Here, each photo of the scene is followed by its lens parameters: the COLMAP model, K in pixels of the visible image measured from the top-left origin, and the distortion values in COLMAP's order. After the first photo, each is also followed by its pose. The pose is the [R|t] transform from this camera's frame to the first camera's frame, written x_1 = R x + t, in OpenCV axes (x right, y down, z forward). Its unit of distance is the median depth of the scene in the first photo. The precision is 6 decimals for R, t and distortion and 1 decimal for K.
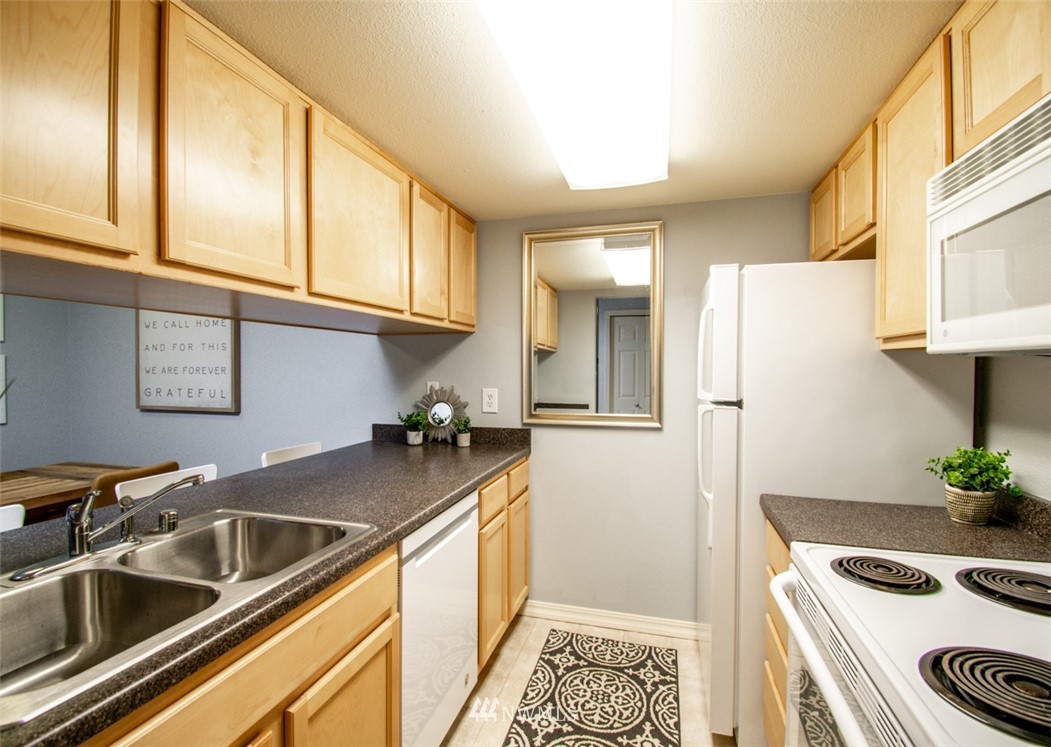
lens RADIAL K [[499.3, 0, 514.5], [0, 499.3, 372.7], [0, 0, 1]] dist [0.013950, -0.020707]
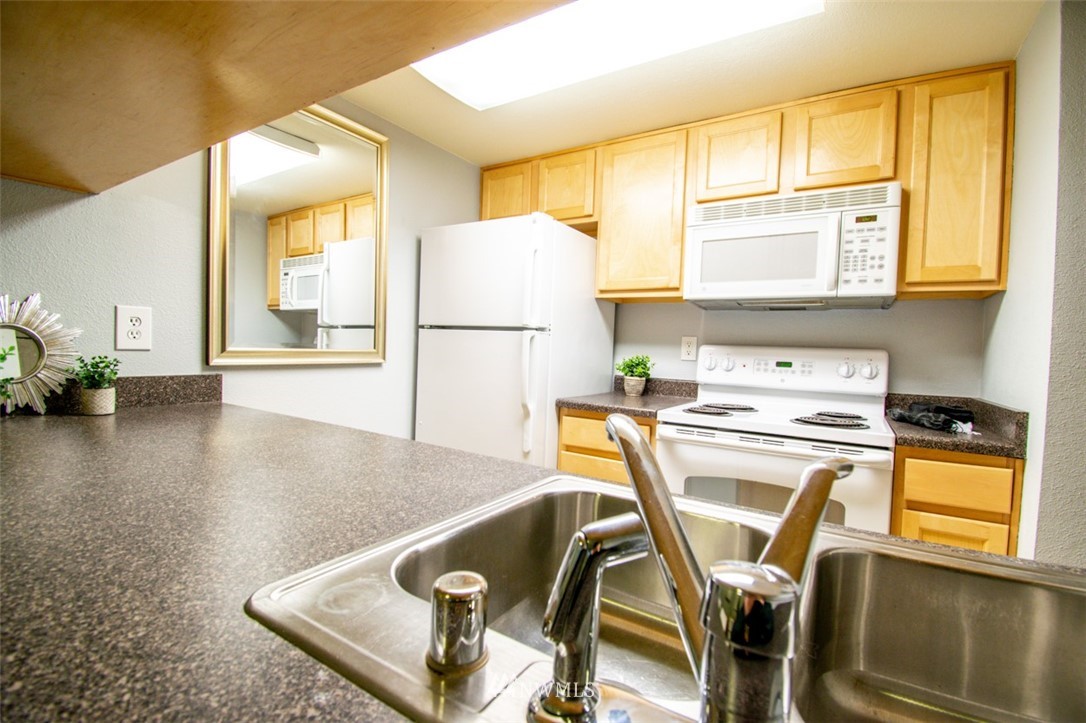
lens RADIAL K [[485.1, 0, 548.9], [0, 485.1, 362.6], [0, 0, 1]] dist [0.012656, -0.021012]
pose [[0.264761, -0.024243, 0.964009, -0.616860], [-0.026972, 0.999107, 0.032534, 0.088363], [-0.963937, -0.034615, 0.263870, 0.574156]]
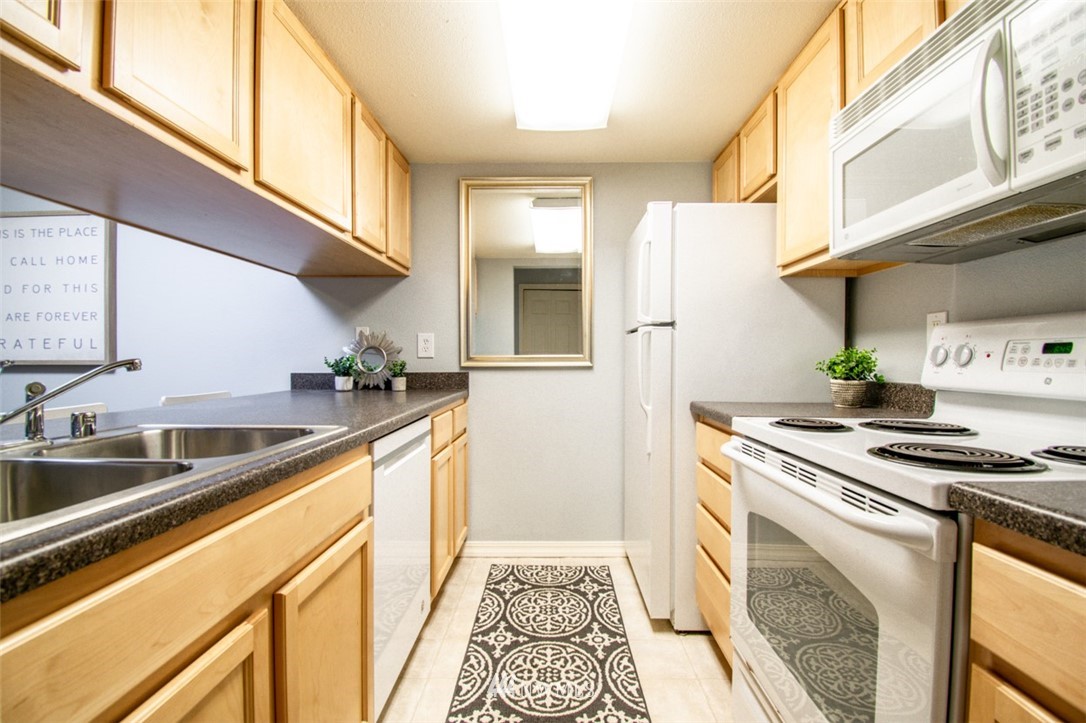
lens RADIAL K [[485.1, 0, 548.9], [0, 485.1, 362.6], [0, 0, 1]] dist [0.012656, -0.021012]
pose [[0.961951, -0.004154, 0.273191, -0.107045], [0.004564, 0.999989, -0.000866, 0.127050], [-0.273185, 0.002080, 0.961959, 0.011729]]
